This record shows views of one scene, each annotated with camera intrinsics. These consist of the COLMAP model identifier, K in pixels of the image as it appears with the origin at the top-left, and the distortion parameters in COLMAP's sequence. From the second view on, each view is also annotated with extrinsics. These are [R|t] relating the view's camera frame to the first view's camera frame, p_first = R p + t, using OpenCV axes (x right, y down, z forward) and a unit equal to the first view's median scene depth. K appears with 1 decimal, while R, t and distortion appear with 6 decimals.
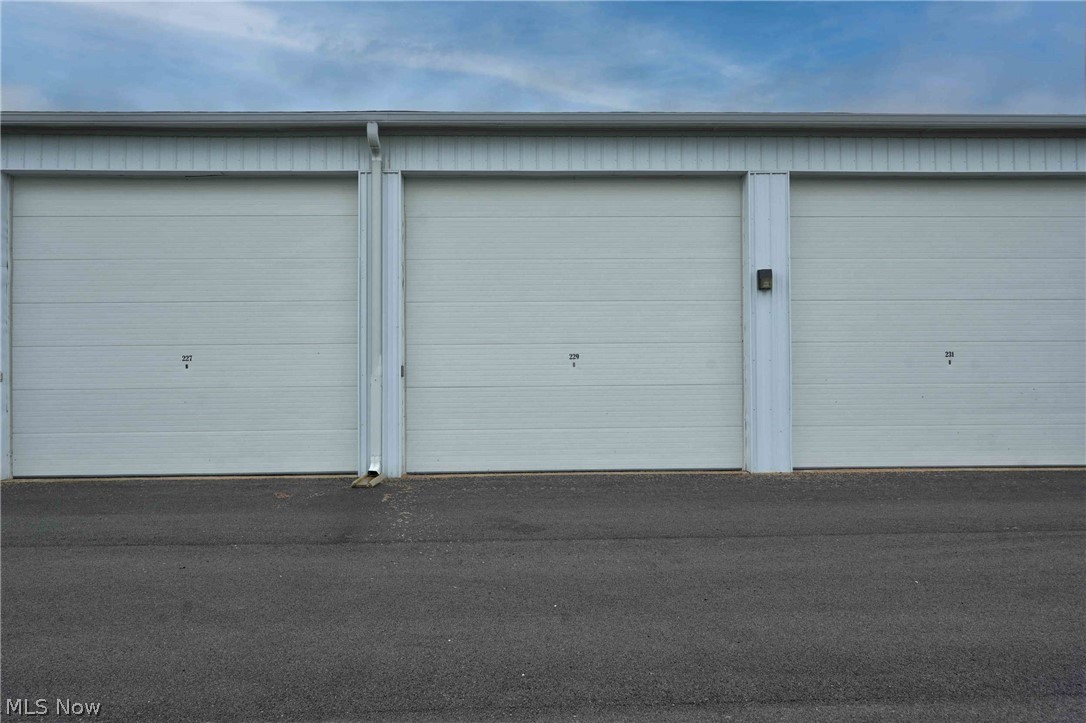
lens RADIAL K [[719.8, 0, 543.0], [0, 719.8, 361.5], [0, 0, 1]] dist [0.003549, 0.001406]
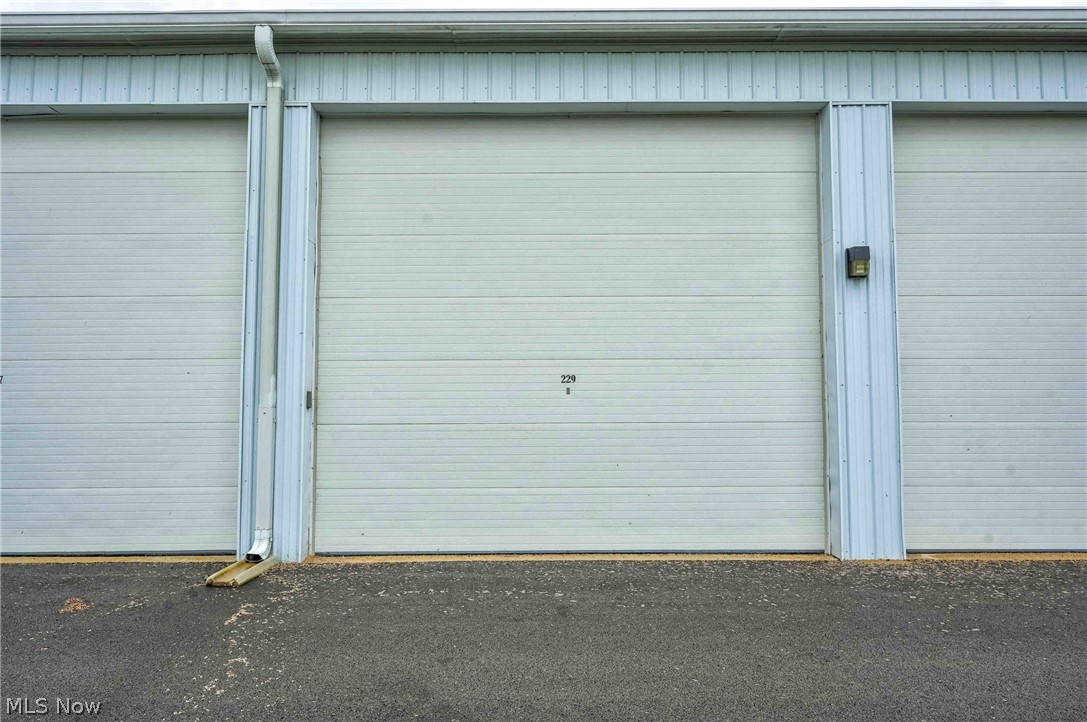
lens RADIAL K [[706.6, 0, 543.5], [0, 706.6, 361.0], [0, 0, 1]] dist [0.001854, -0.000536]
pose [[0.999520, 0.001958, -0.030930, 0.041512], [-0.003273, 0.999090, -0.042535, 0.004586], [0.030818, 0.042616, 0.998616, 0.352397]]
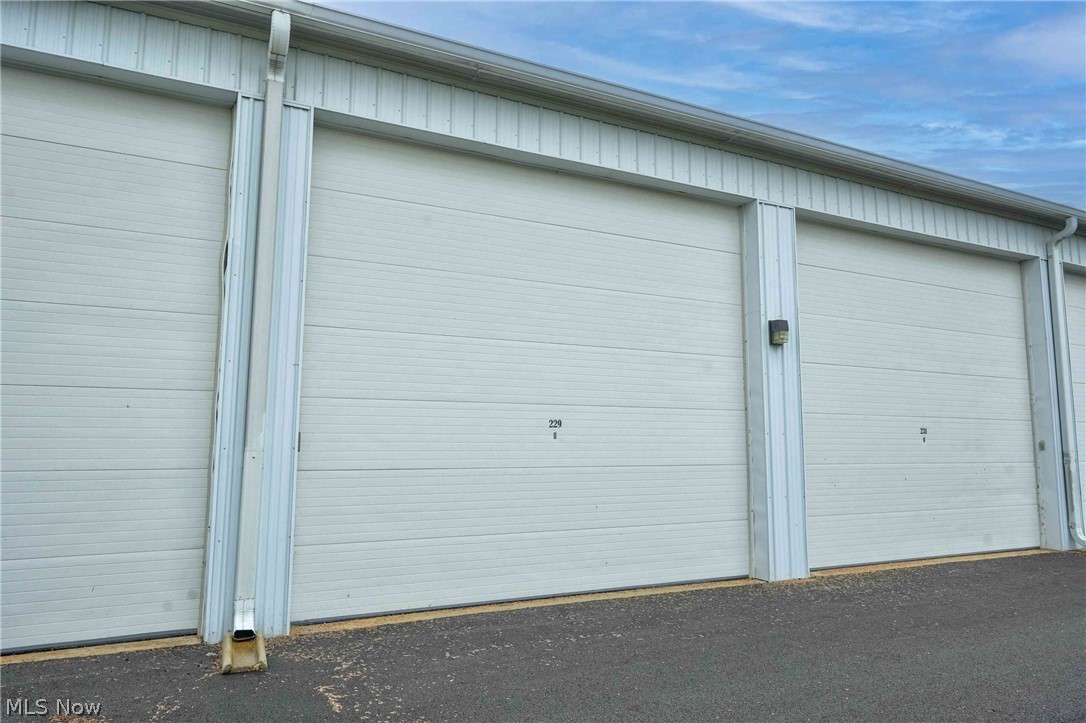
lens RADIAL K [[705.9, 0, 543.0], [0, 705.9, 361.5], [0, 0, 1]] dist [0.001854, -0.000536]
pose [[0.909828, 0.059623, 0.410679, -0.252244], [-0.017067, 0.994164, -0.106524, 0.006272], [-0.414633, 0.089909, 0.905536, 0.401947]]
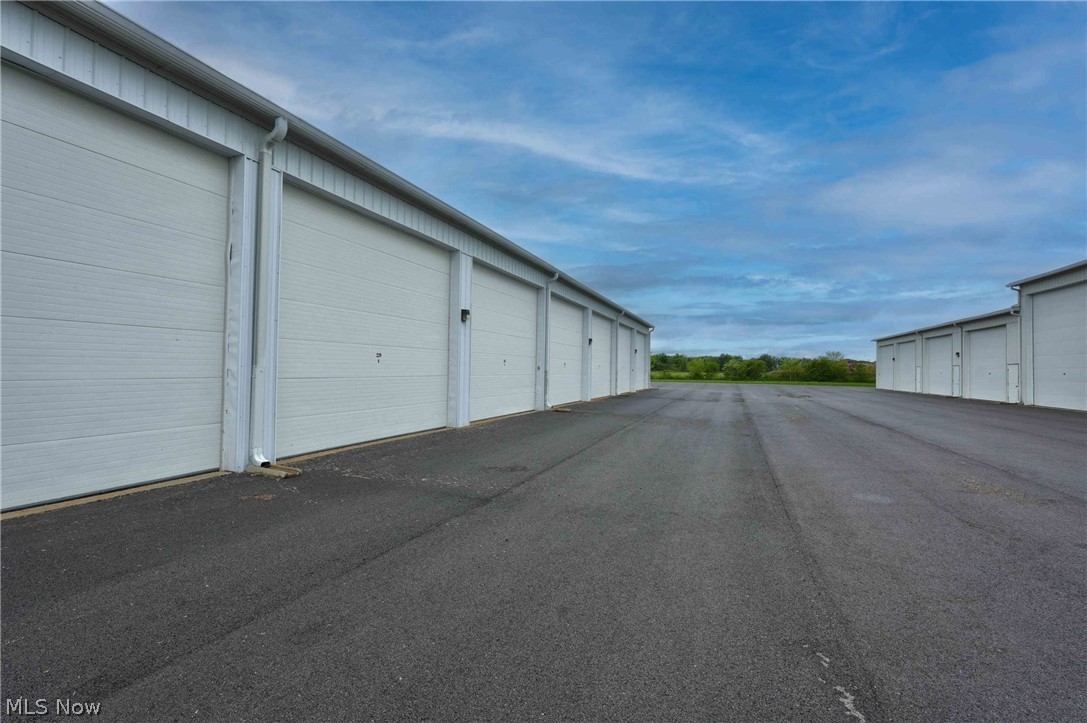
lens RADIAL K [[478.2, 0, 539.4], [0, 478.2, 361.5], [0, 0, 1]] dist [-0.000844, 0.000029]
pose [[0.405708, 0.027657, 0.913584, -0.669845], [-0.036576, 0.999233, -0.014007, 0.006881], [-0.913271, -0.027733, 0.406408, 0.368364]]
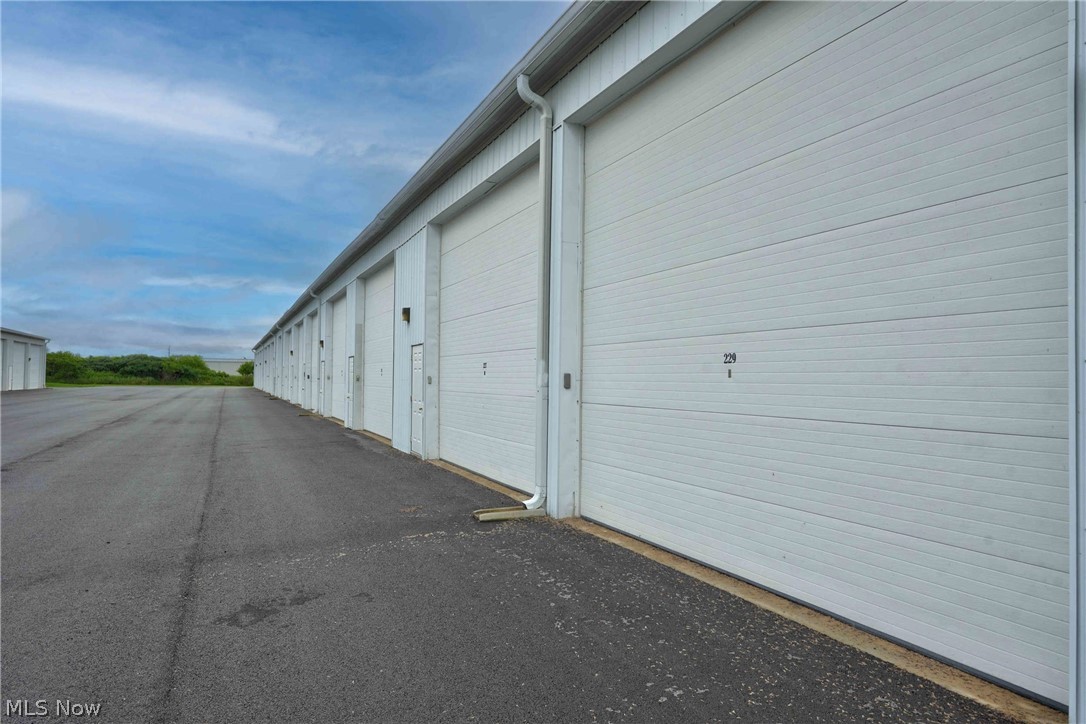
lens RADIAL K [[689.6, 0, 540.3], [0, 689.6, 360.2], [0, 0, 1]] dist [0.003000, 0.001749]
pose [[0.381442, -0.012258, -0.924312, 0.471805], [0.004228, 0.999925, -0.011516, -0.000150], [0.924383, 0.000485, 0.381465, 0.692572]]
